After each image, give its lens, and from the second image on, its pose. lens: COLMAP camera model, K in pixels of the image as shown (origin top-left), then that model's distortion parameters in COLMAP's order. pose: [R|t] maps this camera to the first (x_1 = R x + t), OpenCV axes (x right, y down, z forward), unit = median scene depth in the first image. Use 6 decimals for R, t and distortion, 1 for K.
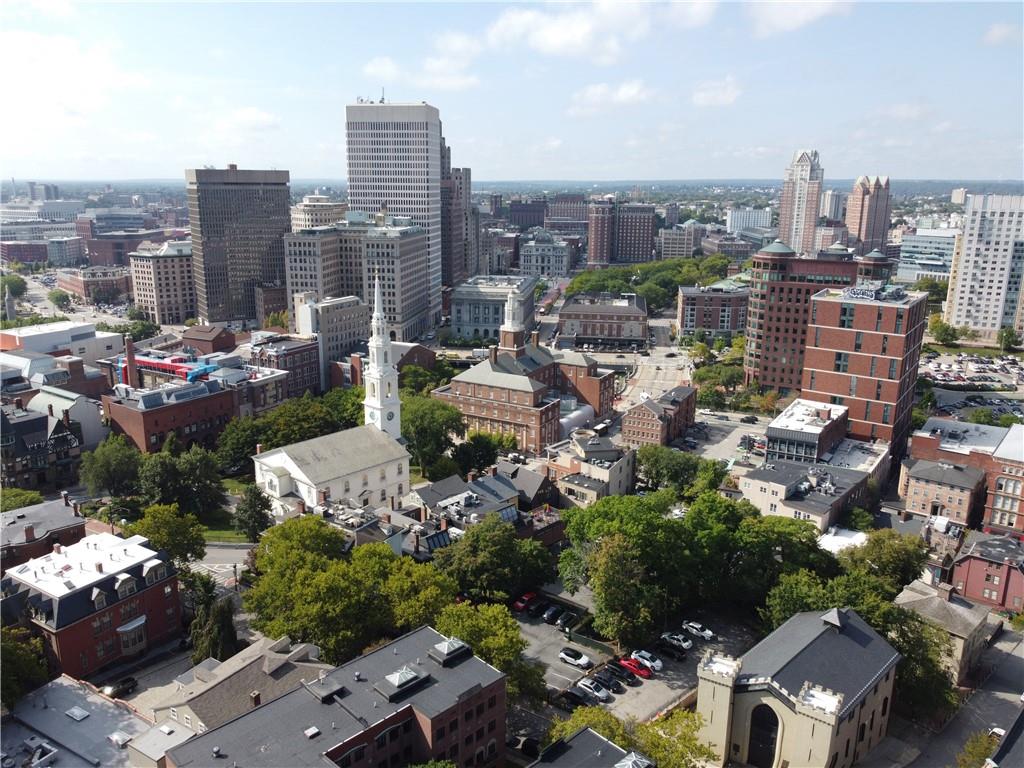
lens RADIAL K [[776.1, 0, 510.0], [0, 776.1, 376.7], [0, 0, 1]] dist [-0.000940, -0.007387]
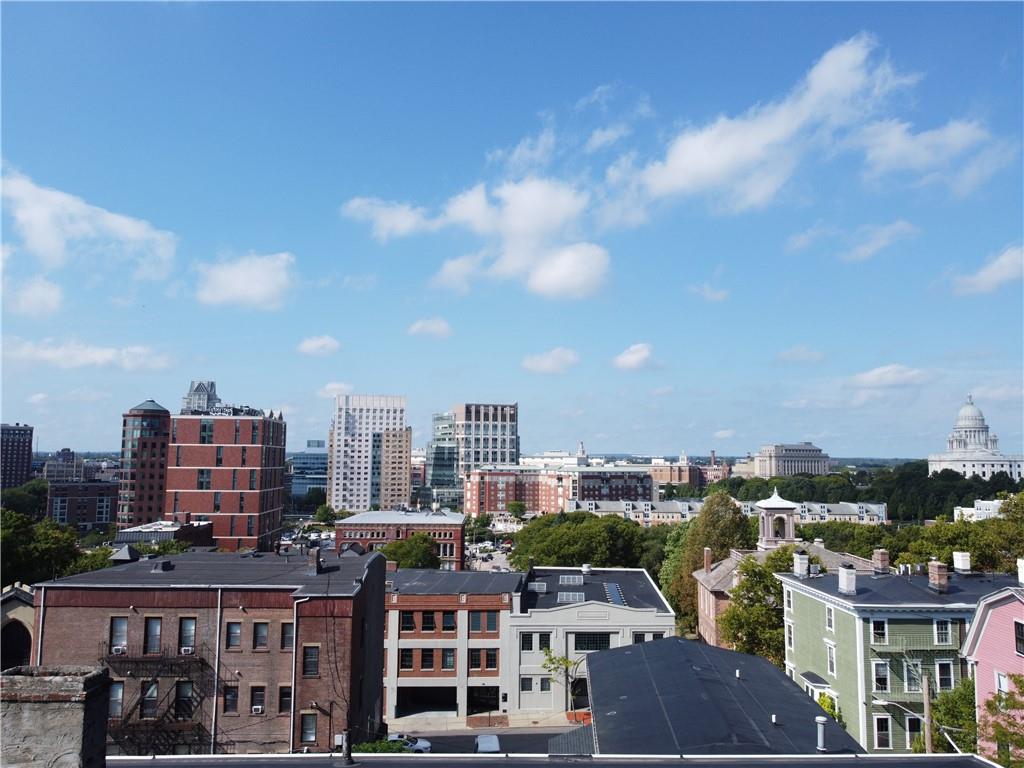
lens RADIAL K [[776.1, 0, 510.0], [0, 776.1, 376.7], [0, 0, 1]] dist [-0.000940, -0.007387]
pose [[0.760612, 0.069687, 0.645456, 0.066187], [0.156462, 0.945239, -0.286430, 0.176278], [-0.630071, 0.318851, 0.708057, 0.010195]]
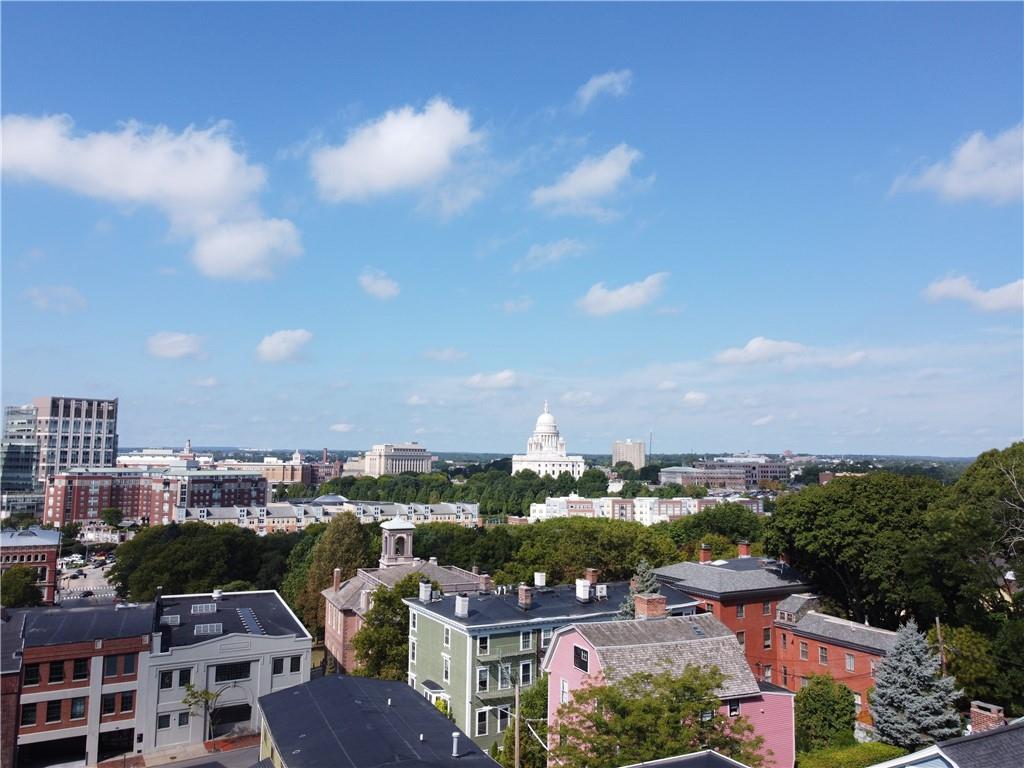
lens RADIAL K [[776.1, 0, 510.0], [0, 776.1, 376.7], [0, 0, 1]] dist [-0.000940, -0.007387]
pose [[0.364928, 0.095009, 0.926175, 0.026856], [0.219545, 0.957945, -0.184772, 0.160131], [-0.904780, 0.270766, 0.328722, -0.004943]]
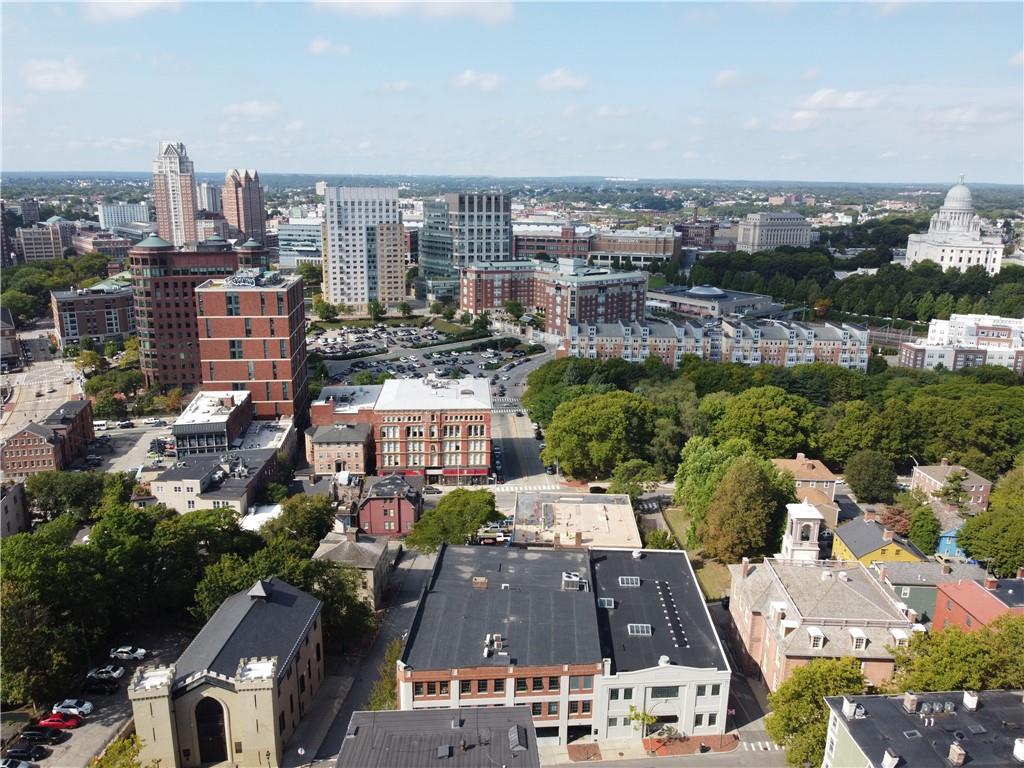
lens RADIAL K [[776.1, 0, 510.0], [0, 776.1, 376.7], [0, 0, 1]] dist [-0.000940, -0.007387]
pose [[0.735865, -0.164049, 0.656955, 0.010681], [0.158640, 0.984974, 0.068264, 0.003976], [-0.658282, 0.053986, 0.750833, -0.009165]]
